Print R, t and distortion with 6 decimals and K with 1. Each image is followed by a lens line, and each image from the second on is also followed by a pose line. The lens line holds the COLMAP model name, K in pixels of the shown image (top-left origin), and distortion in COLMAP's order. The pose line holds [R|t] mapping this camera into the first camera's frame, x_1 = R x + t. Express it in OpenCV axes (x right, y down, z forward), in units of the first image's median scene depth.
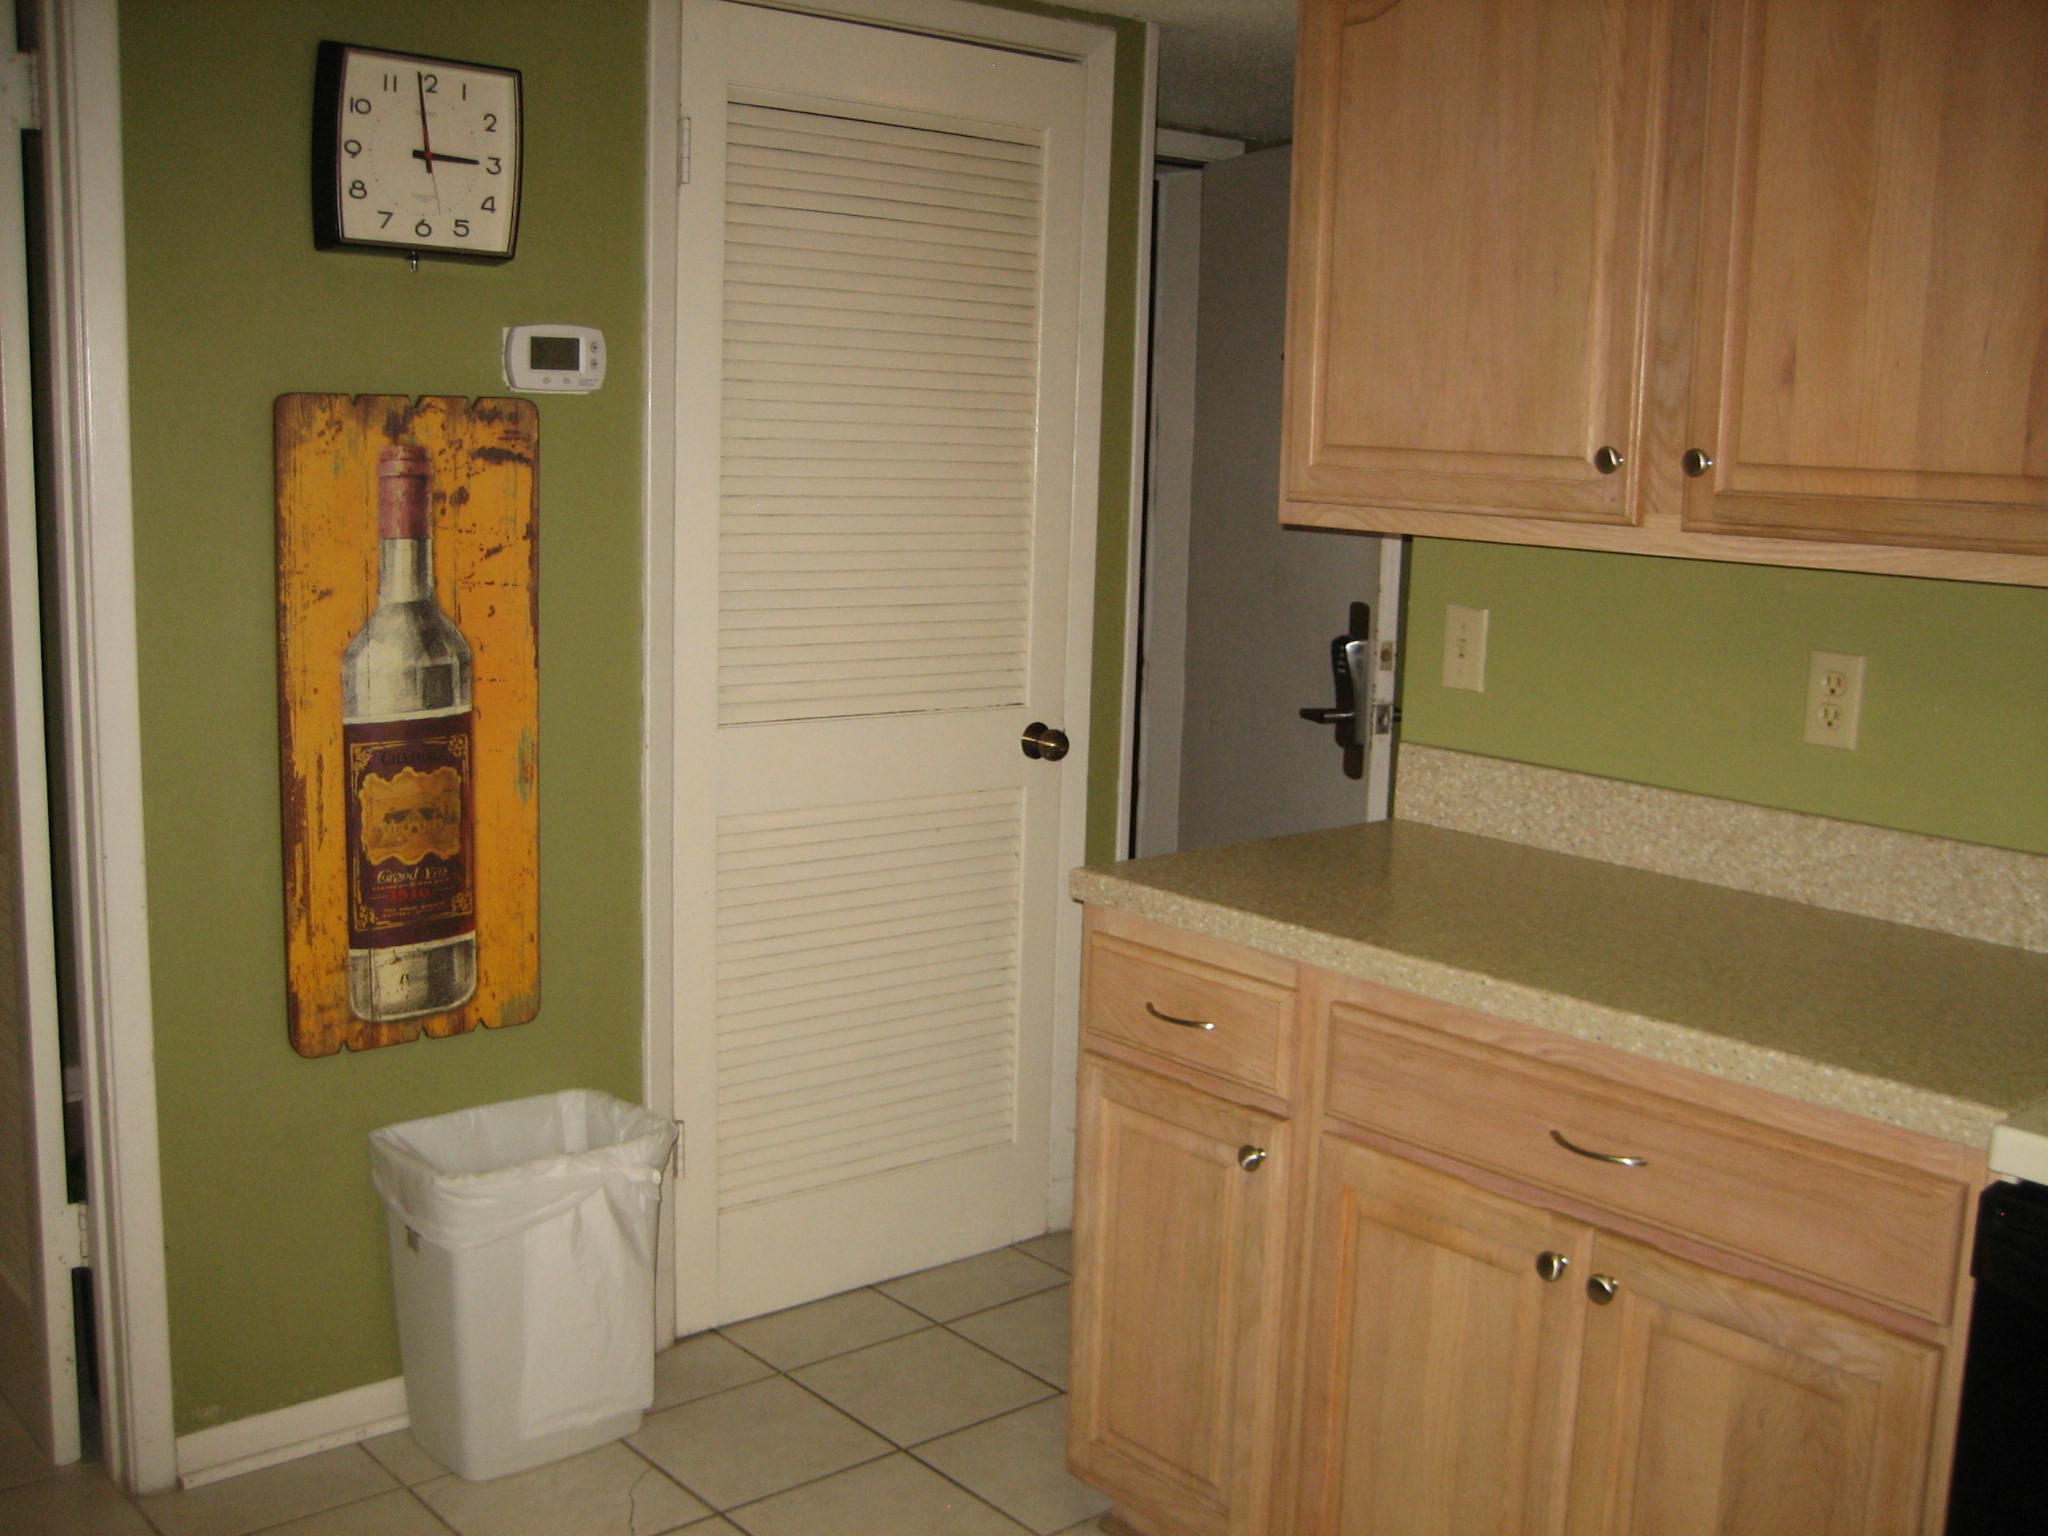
lens RADIAL K [[2118.6, 0, 1056.8], [0, 2118.6, 776.2], [0, 0, 1]] dist [-0.164907, 0.216988]
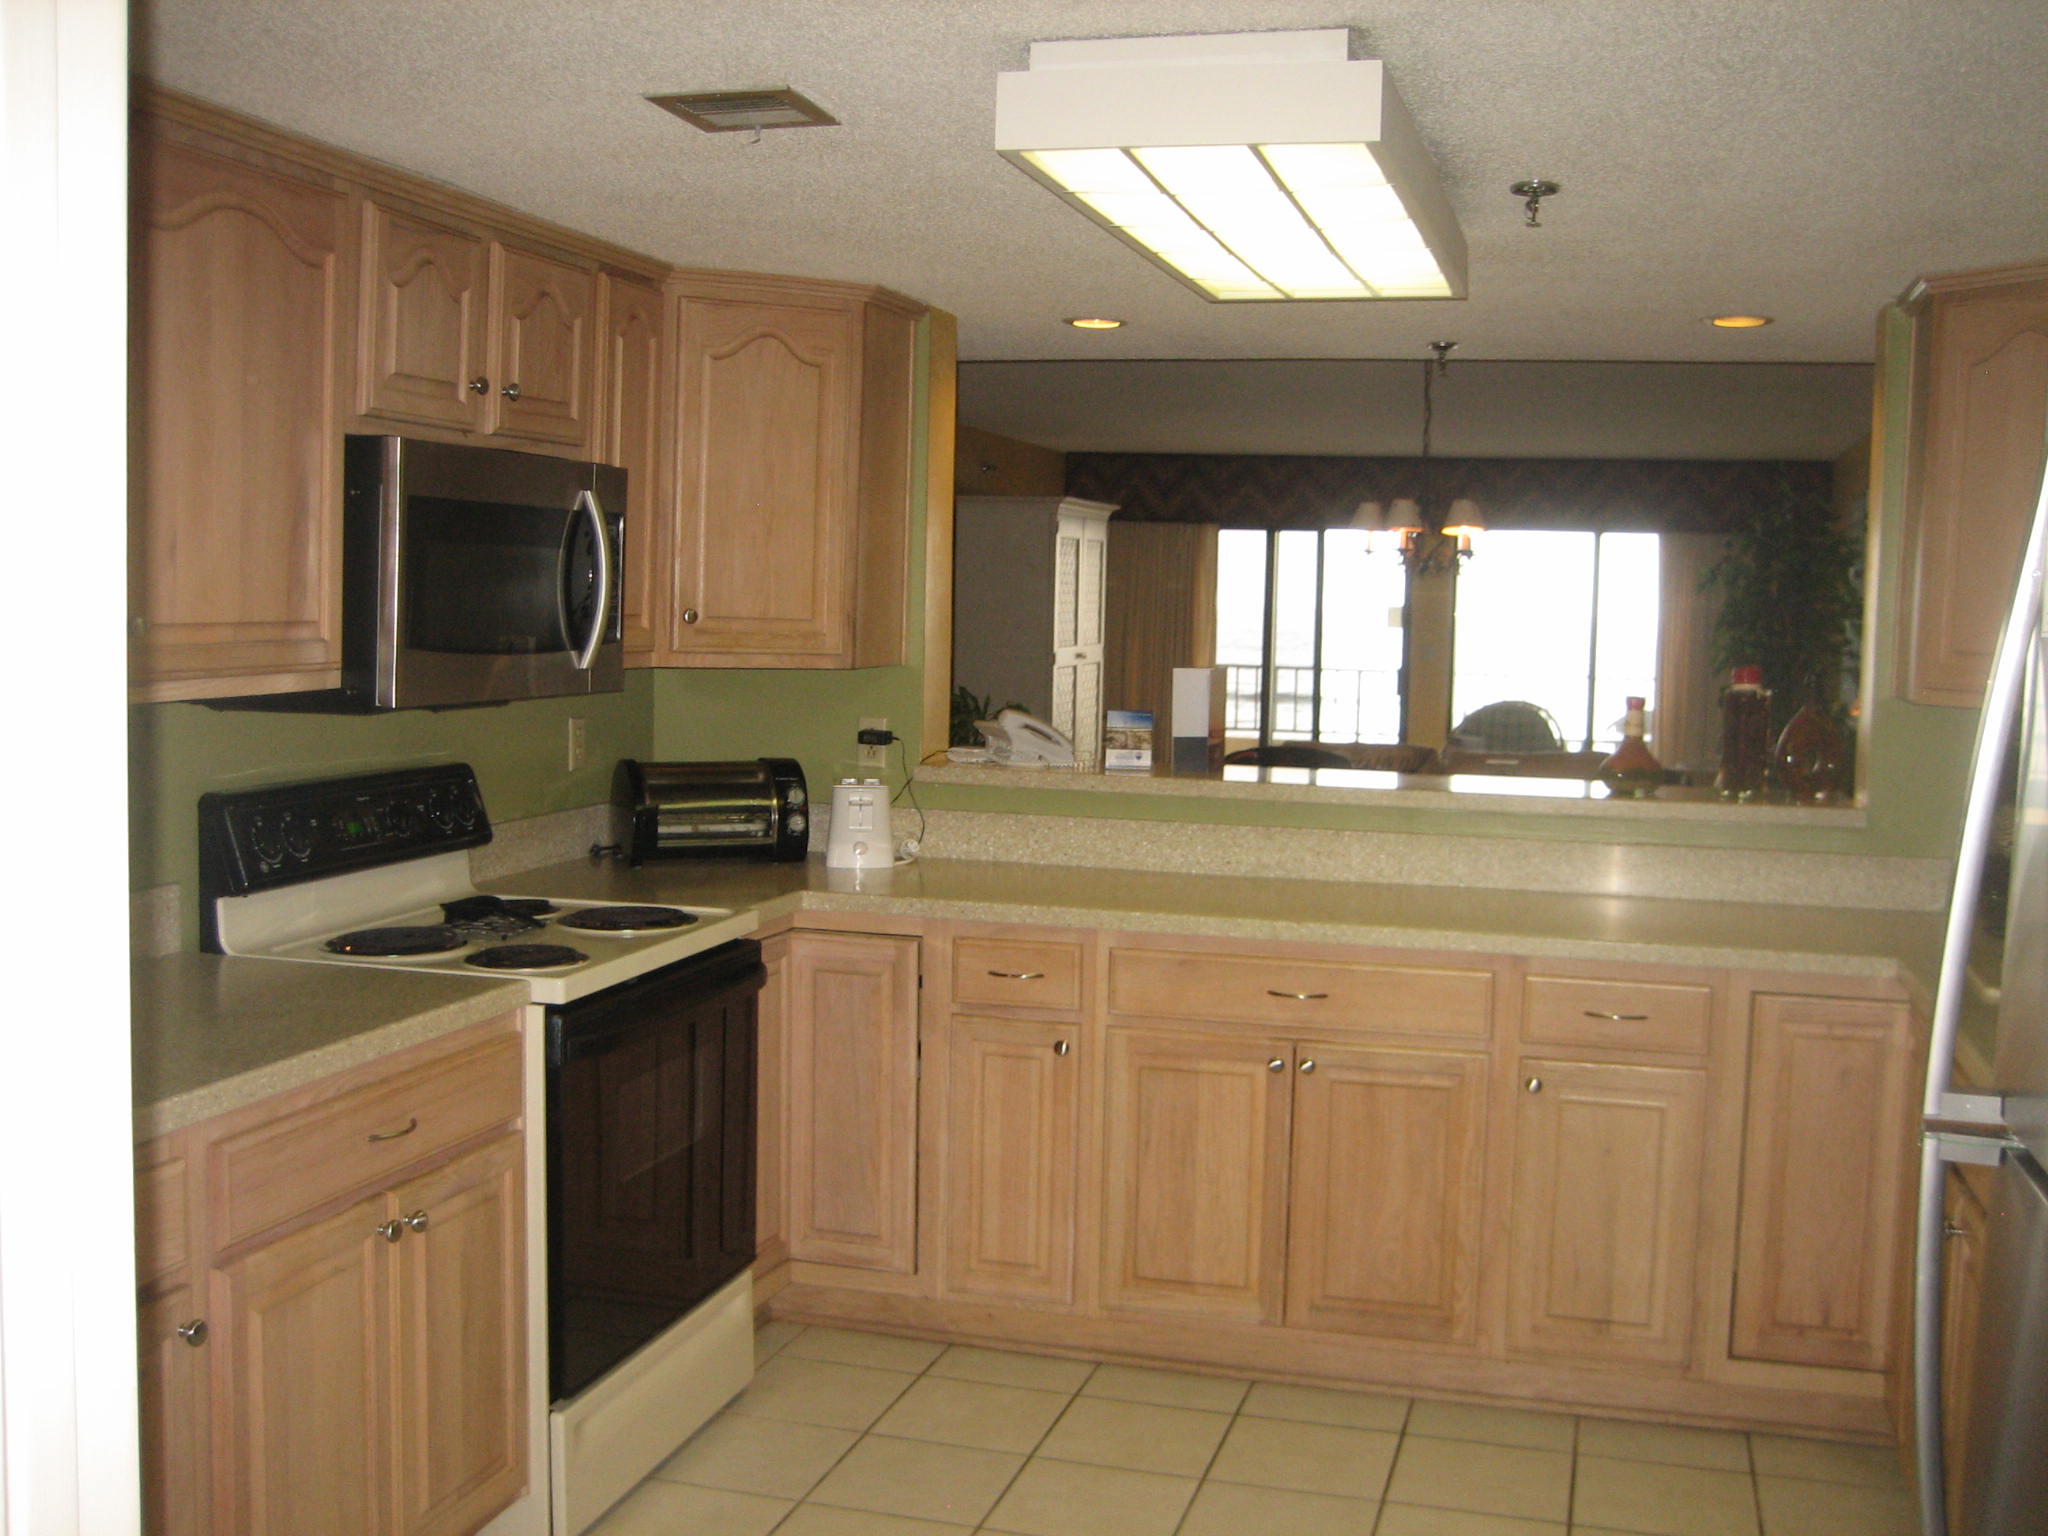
lens RADIAL K [[2118.6, 0, 1056.8], [0, 2118.6, 776.2], [0, 0, 1]] dist [-0.164907, 0.216988]
pose [[-0.551656, -0.117516, 0.825751, -0.901558], [0.092821, 0.975225, 0.200798, -0.234339], [-0.828891, 0.187418, -0.527081, 1.101300]]
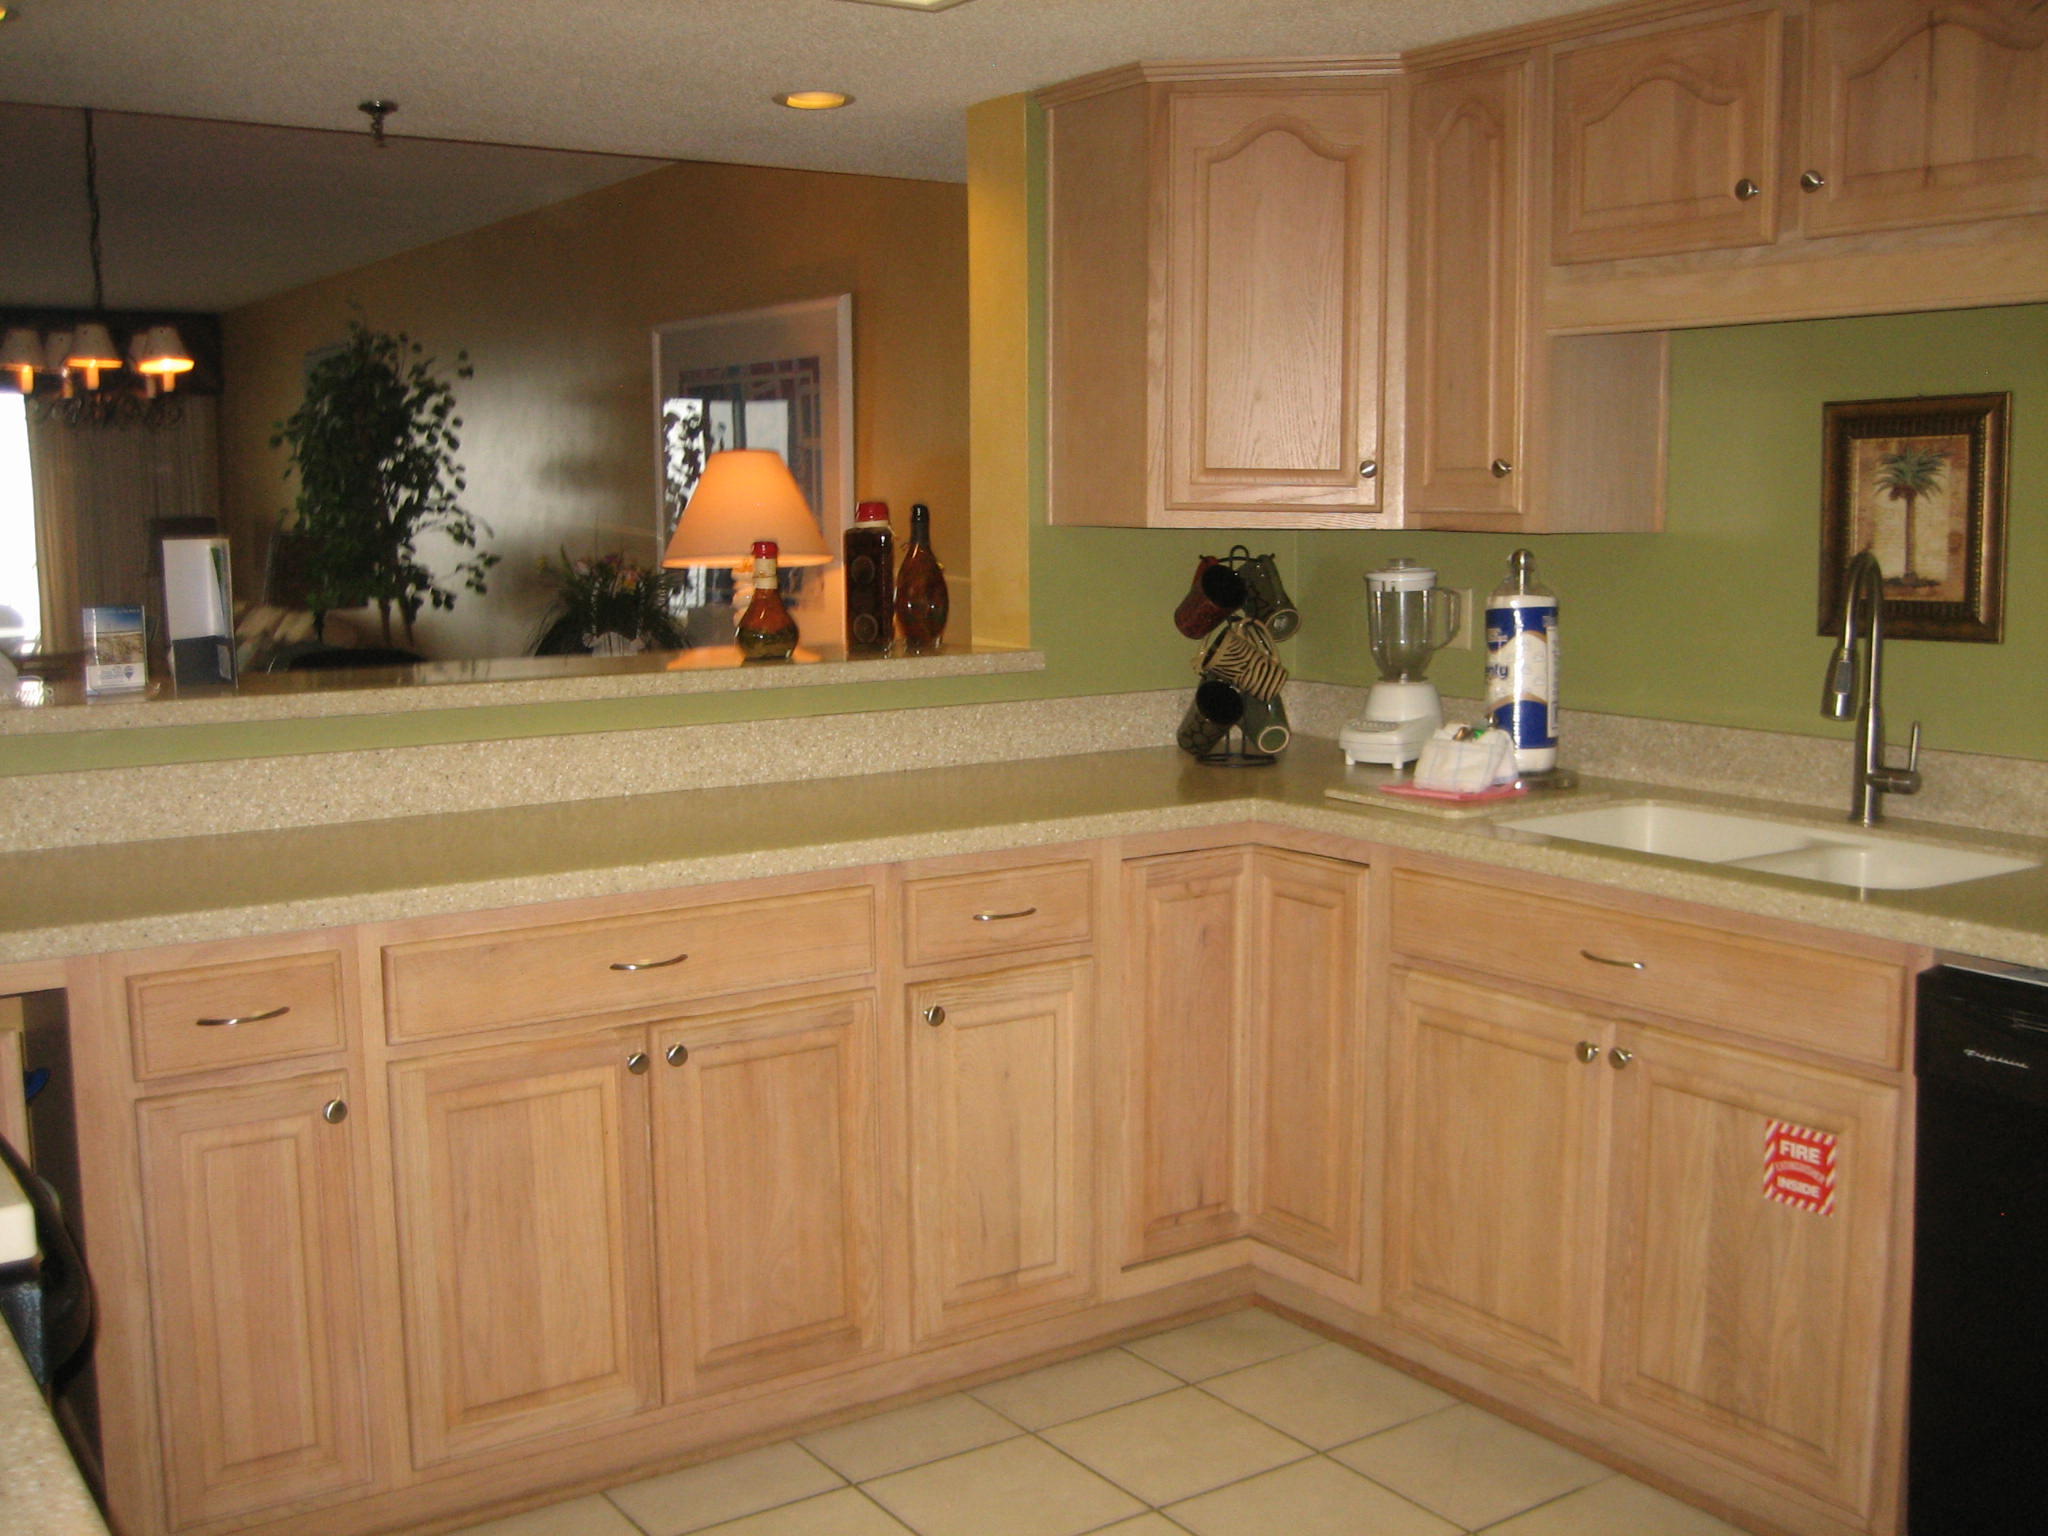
lens RADIAL K [[2118.6, 0, 1056.8], [0, 2118.6, 776.2], [0, 0, 1]] dist [-0.164907, 0.216988]
pose [[-0.993431, -0.045721, 0.104899, -0.043006], [-0.012927, 0.955682, 0.294119, -0.179425], [-0.113697, 0.290831, -0.949995, 1.189784]]
